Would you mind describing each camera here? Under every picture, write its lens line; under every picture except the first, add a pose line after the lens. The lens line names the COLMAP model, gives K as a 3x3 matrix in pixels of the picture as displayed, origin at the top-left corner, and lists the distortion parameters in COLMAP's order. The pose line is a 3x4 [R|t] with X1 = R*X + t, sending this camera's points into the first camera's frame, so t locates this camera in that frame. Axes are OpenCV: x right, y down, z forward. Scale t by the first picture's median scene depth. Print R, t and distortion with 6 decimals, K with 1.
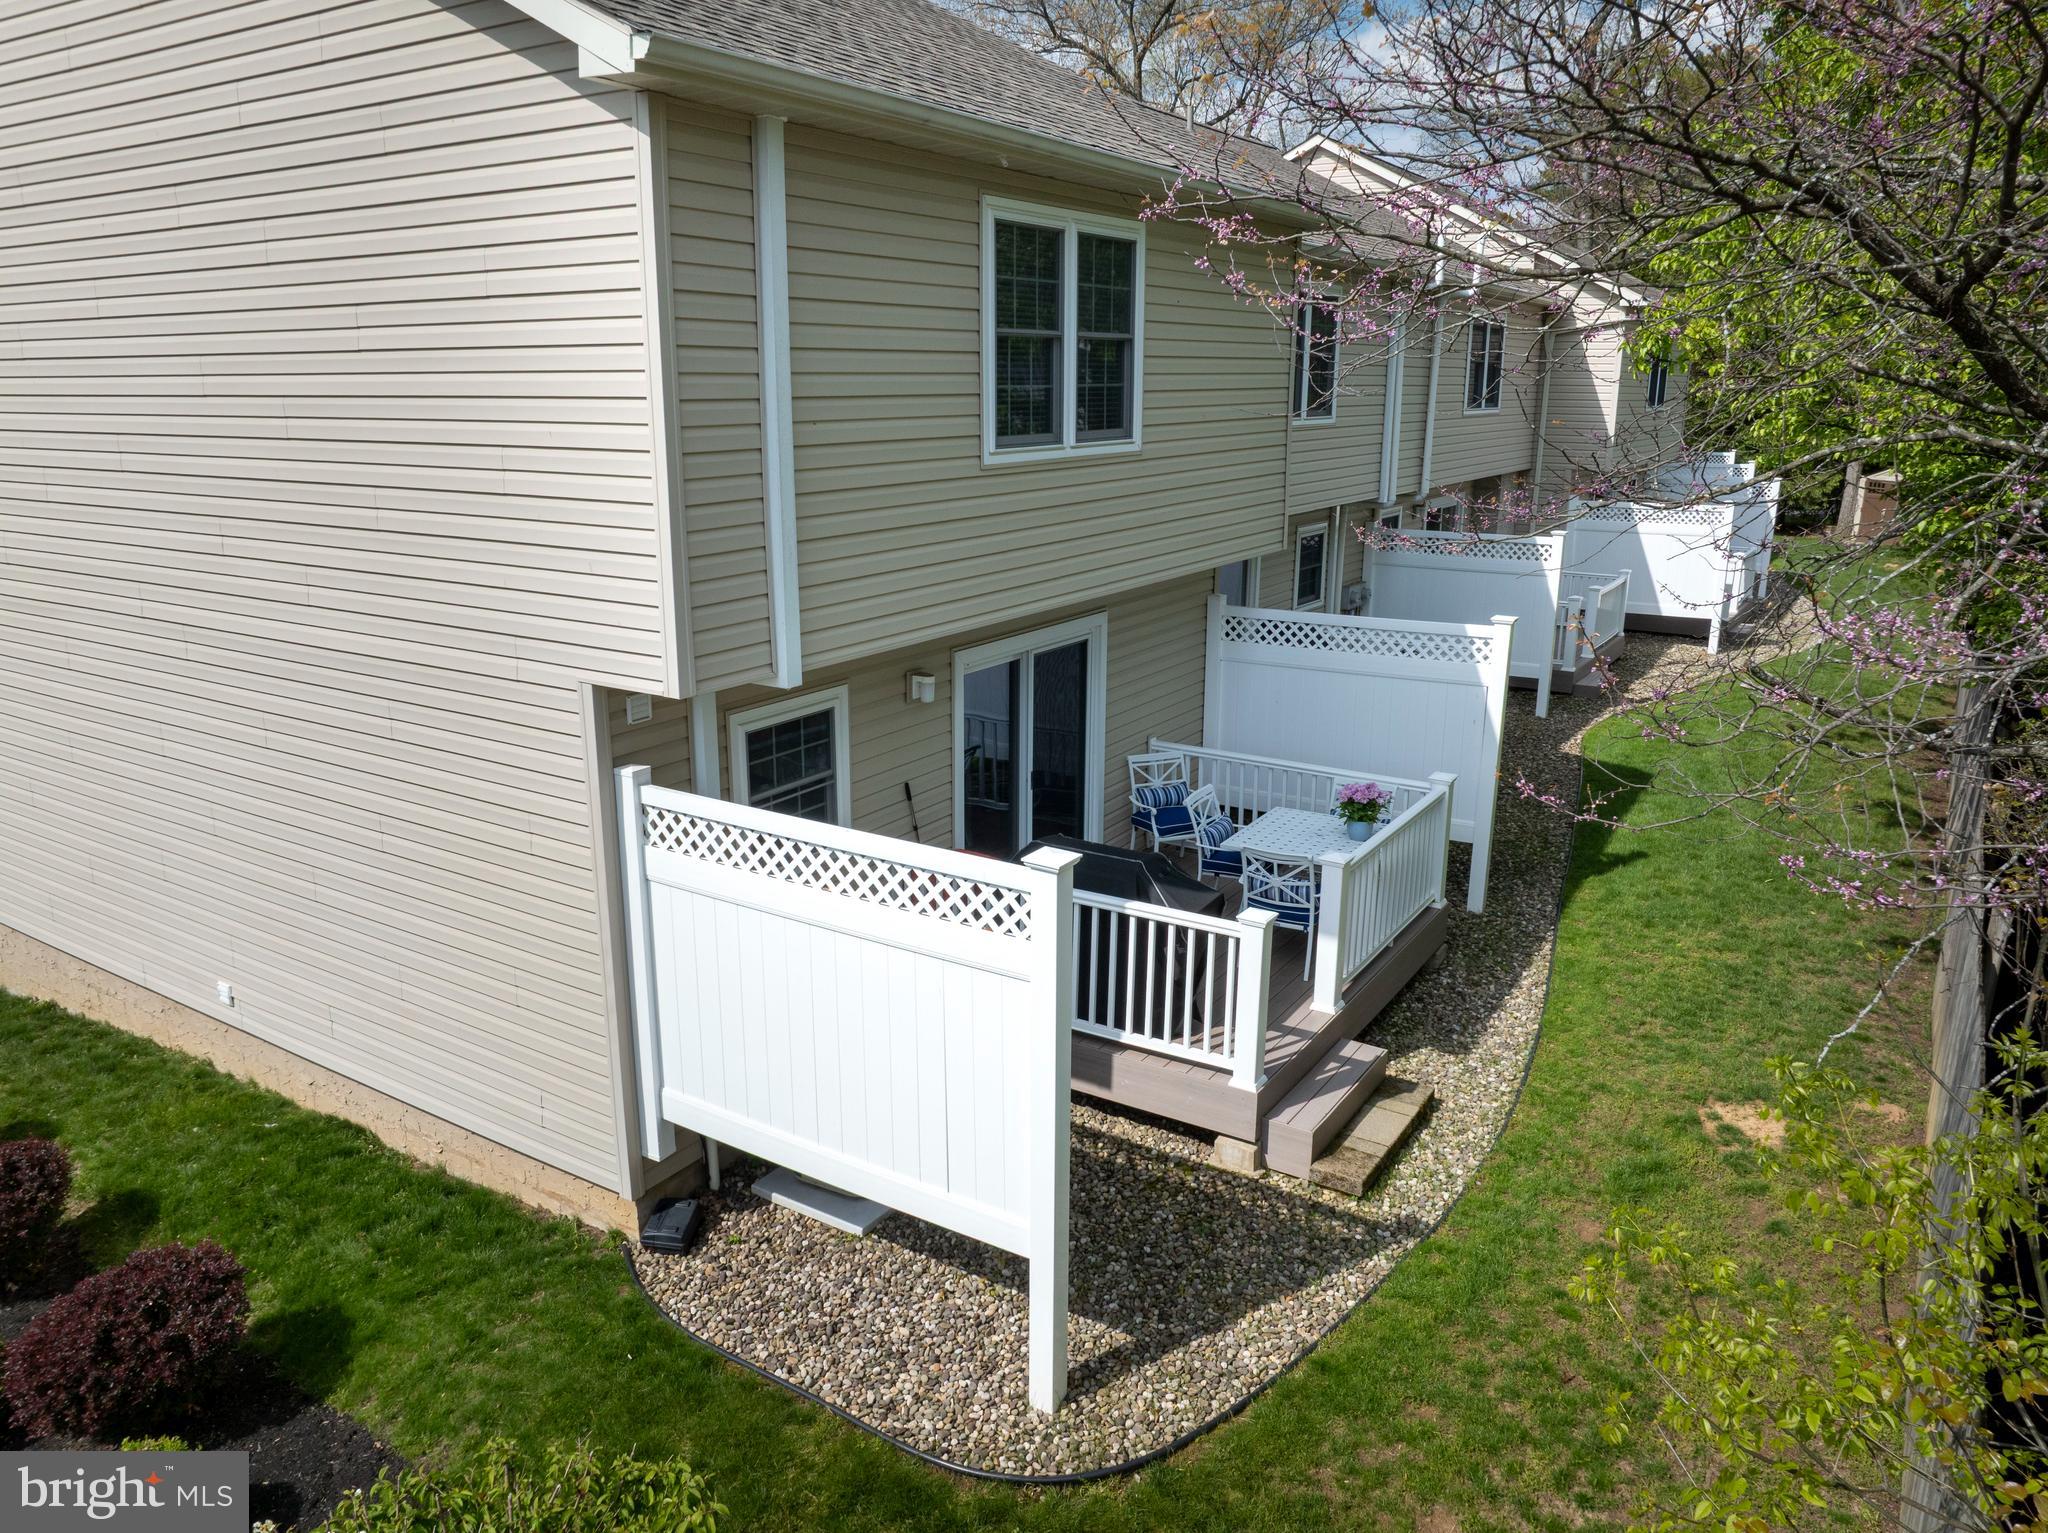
lens RADIAL K [[1433.5, 0, 1019.2], [0, 1433.5, 787.0], [0, 0, 1]] dist [-0.040372, -0.000197]
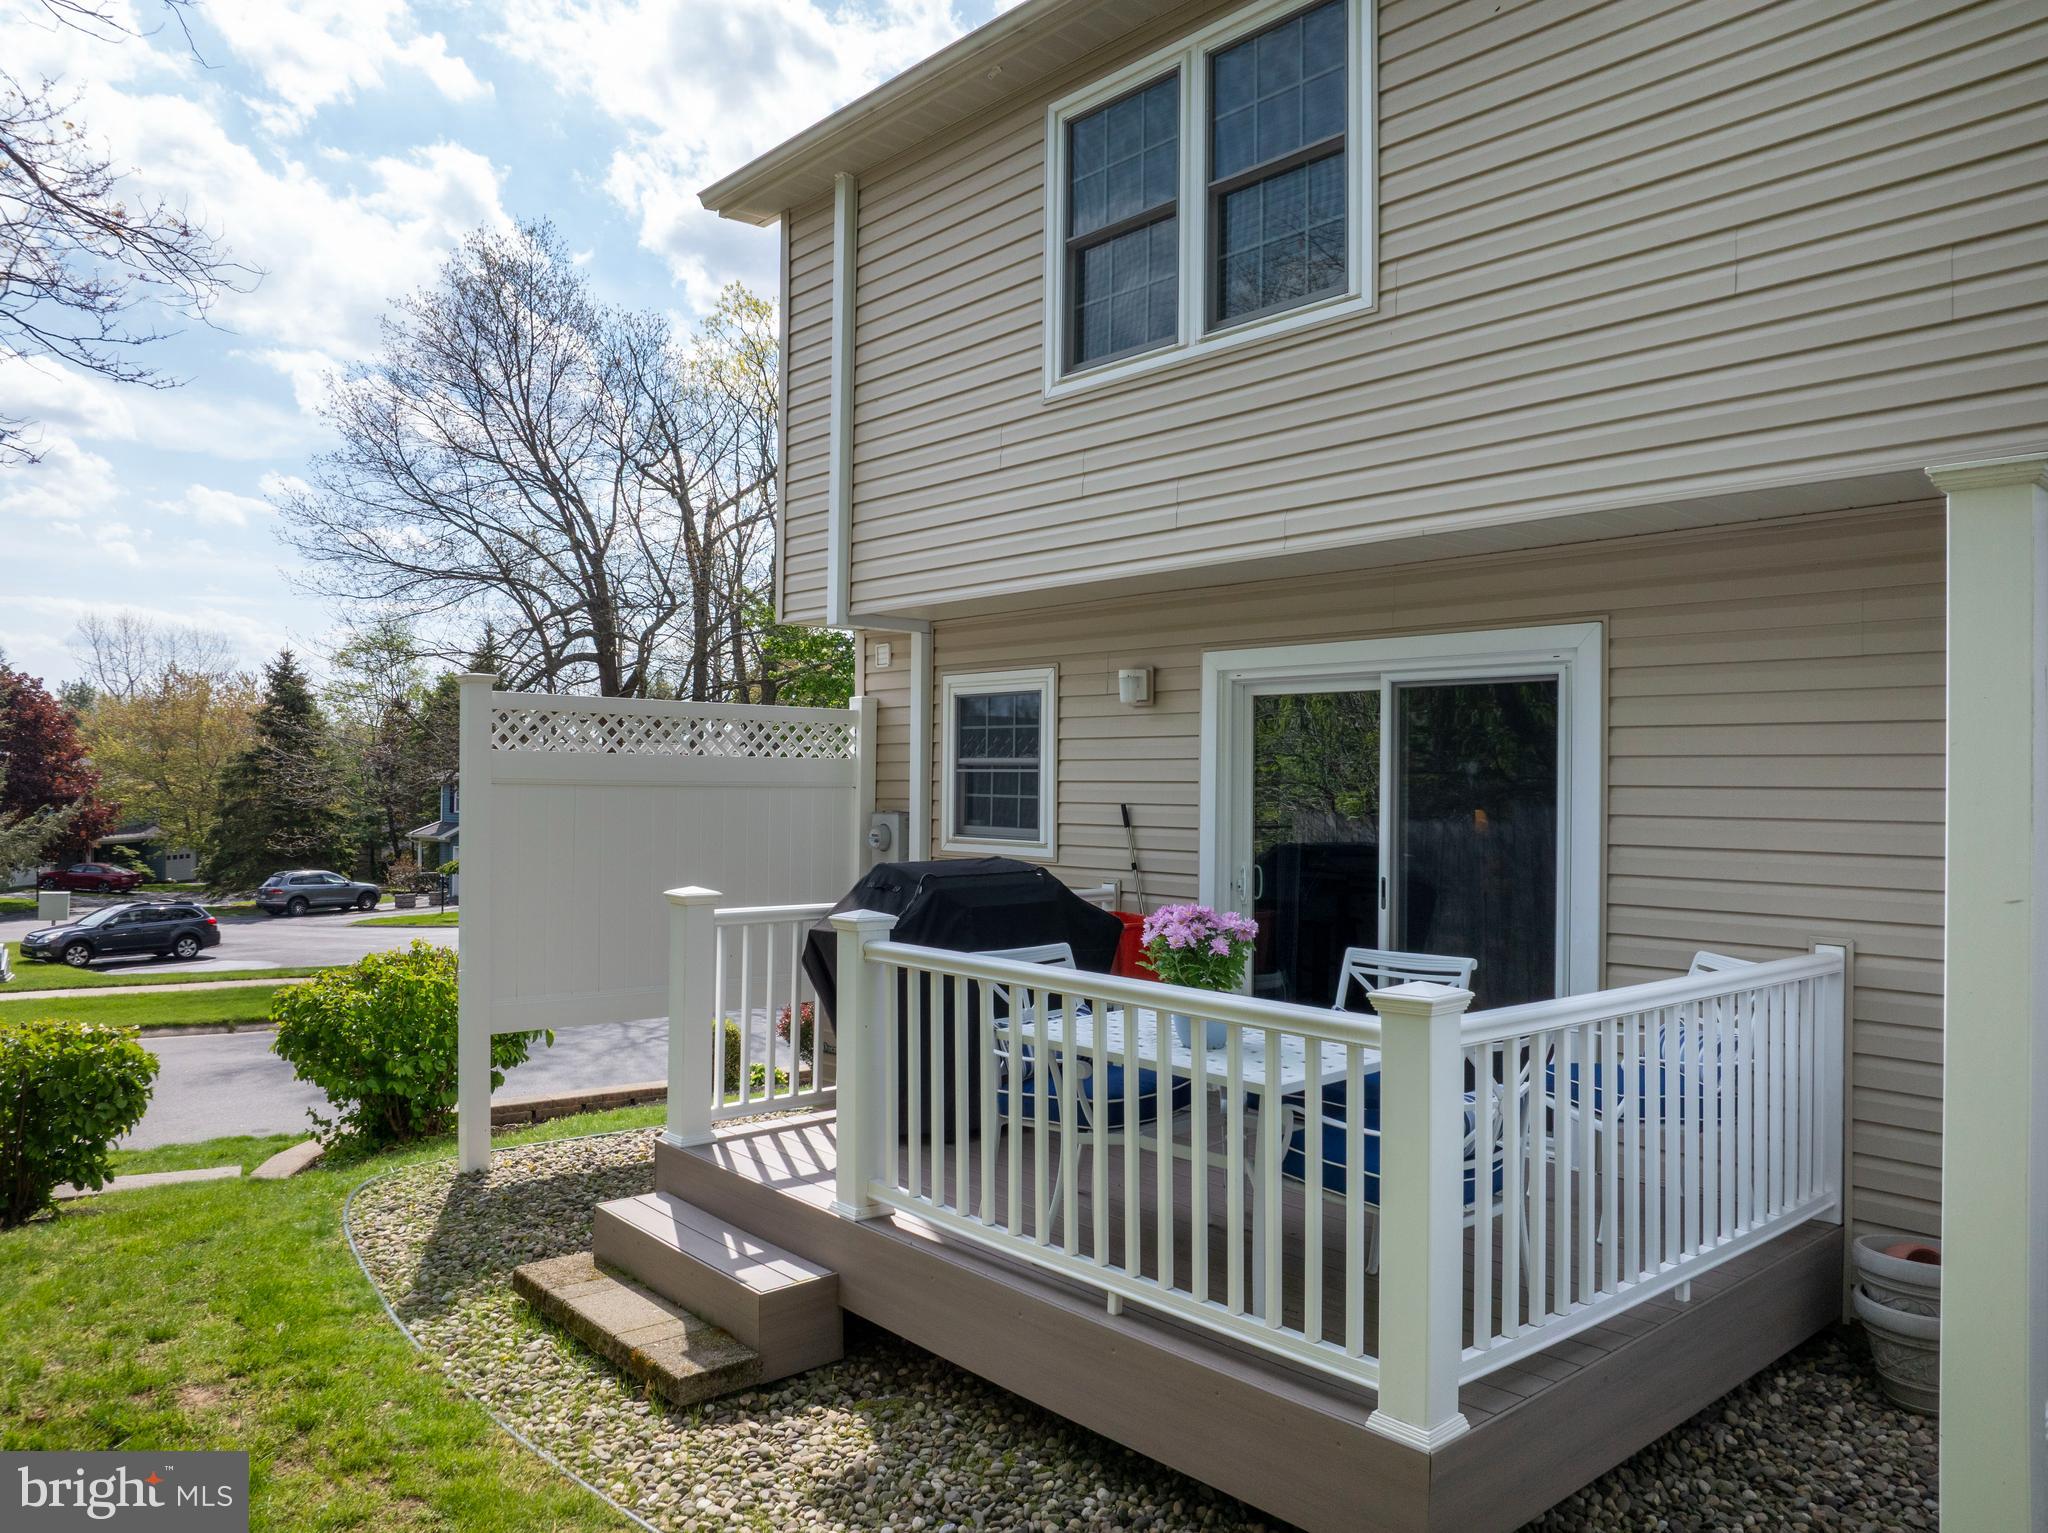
lens RADIAL K [[1418.1, 0, 1024.0], [0, 1418.1, 766.5], [0, 0, 1]] dist [-0.042084, -0.000294]
pose [[-0.267049, -0.016614, -0.963540, 0.743644], [-0.281699, 0.957526, 0.061563, -0.059313], [0.921591, 0.287868, -0.260387, 1.192600]]
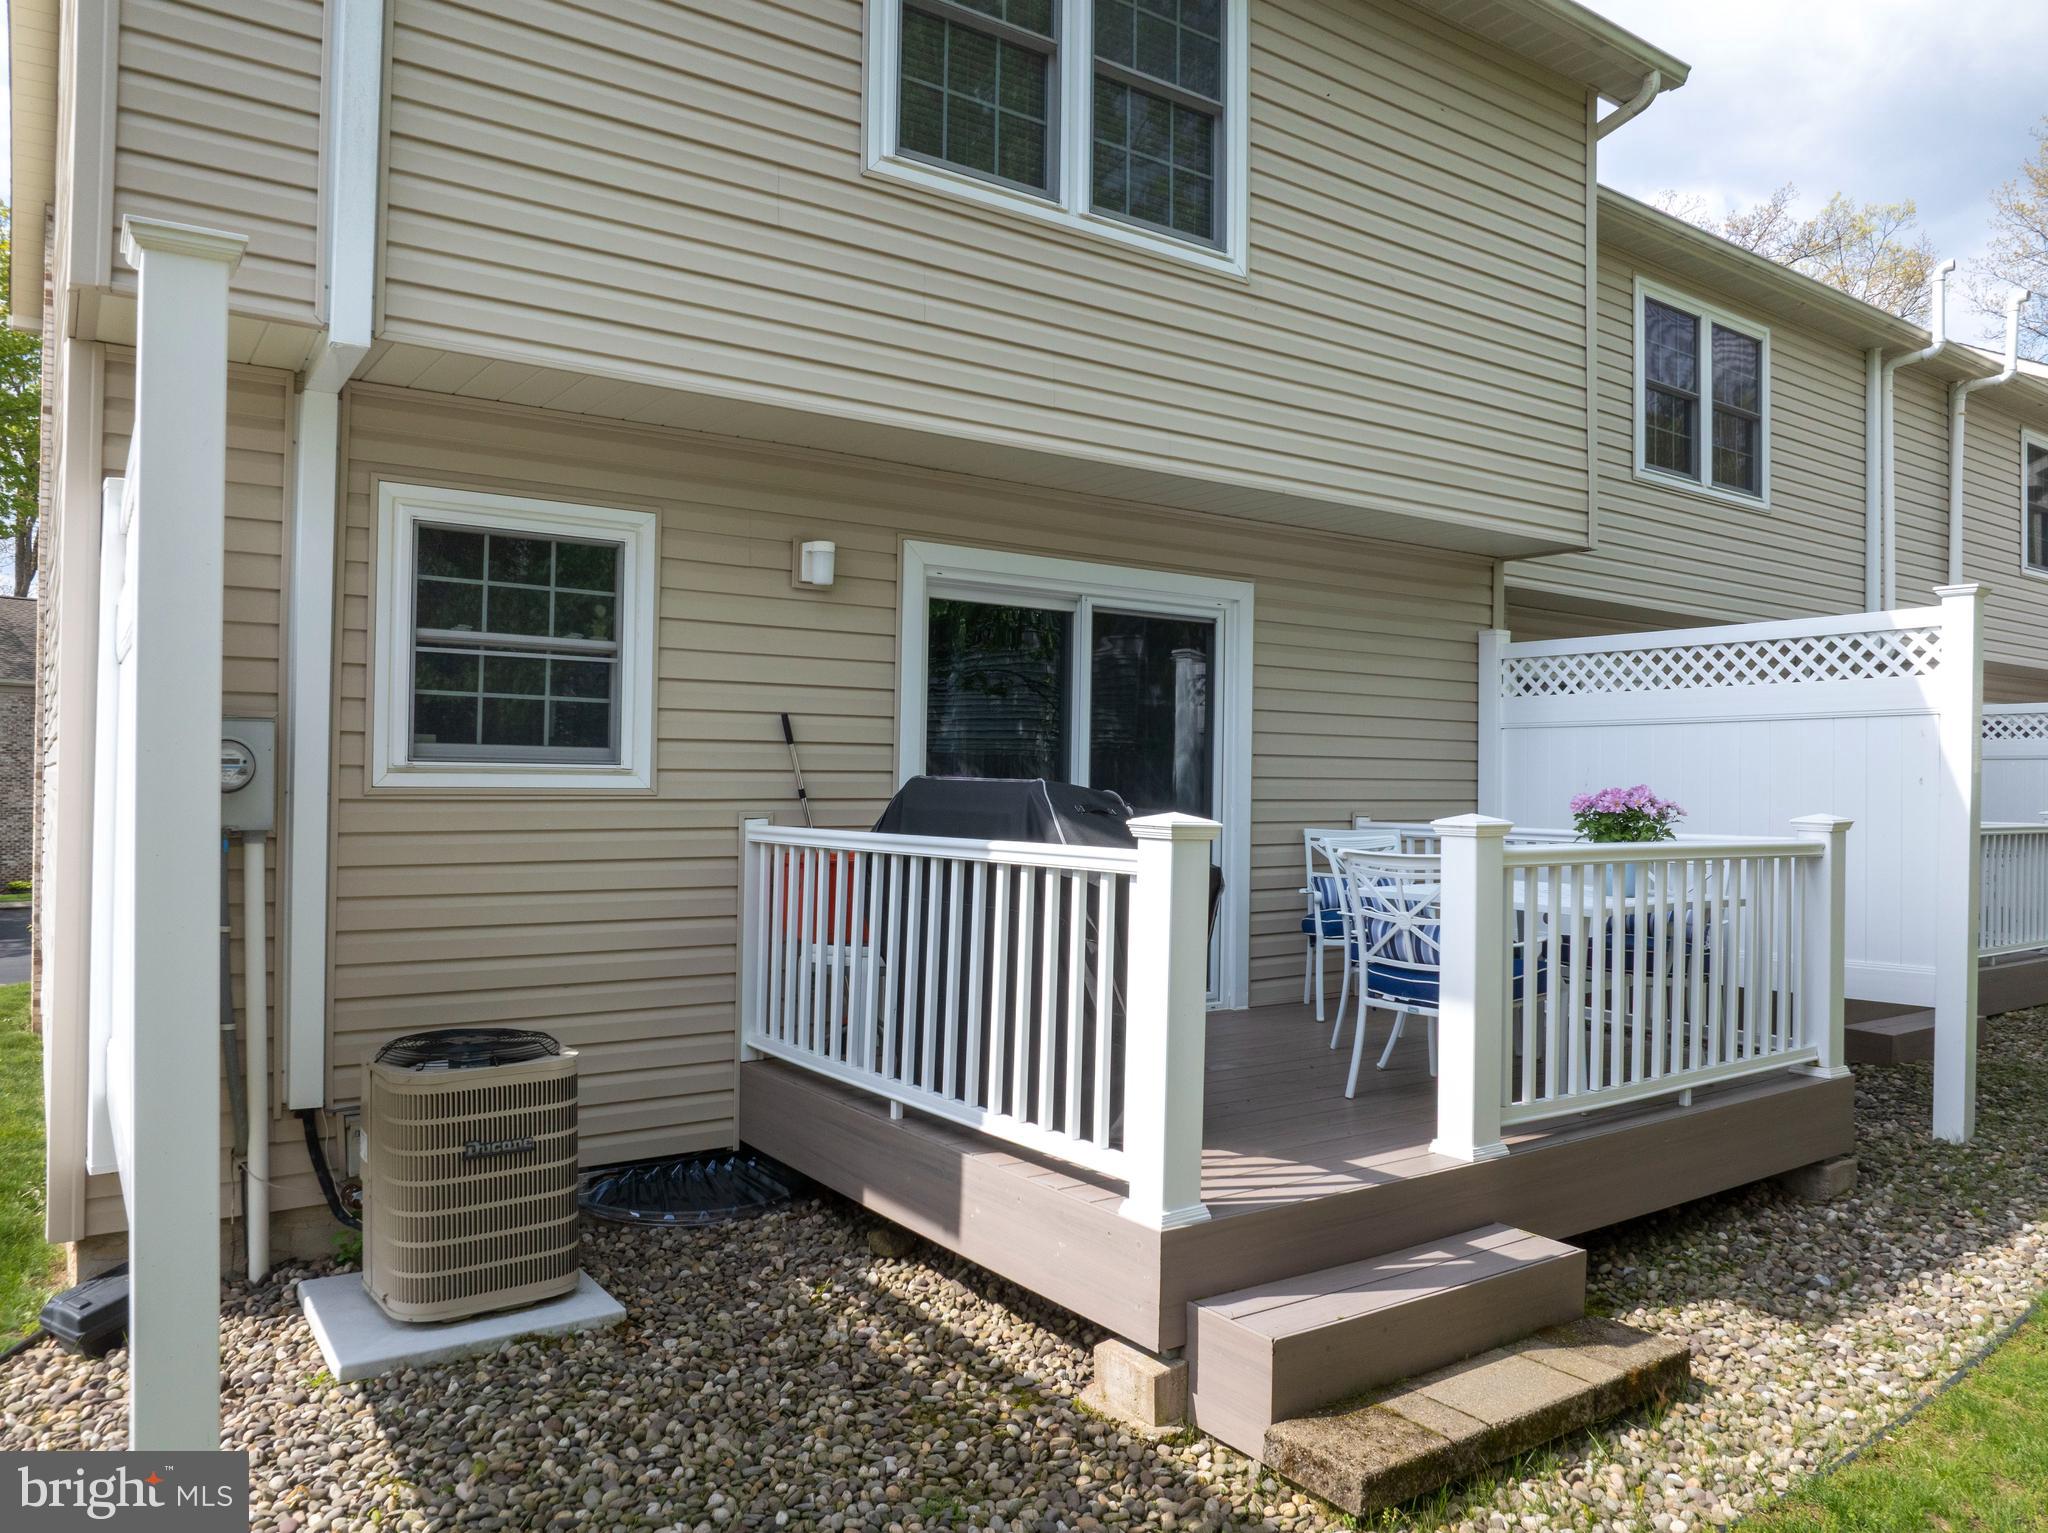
lens RADIAL K [[1443.9, 0, 1024.0], [0, 1443.9, 766.5], [0, 0, 1]] dist [-0.042221, -0.002455]
pose [[0.924259, 0.007218, -0.381698, 0.270864], [-0.118772, 0.955640, -0.269528, 0.184469], [0.362820, 0.294448, 0.884116, 0.500090]]
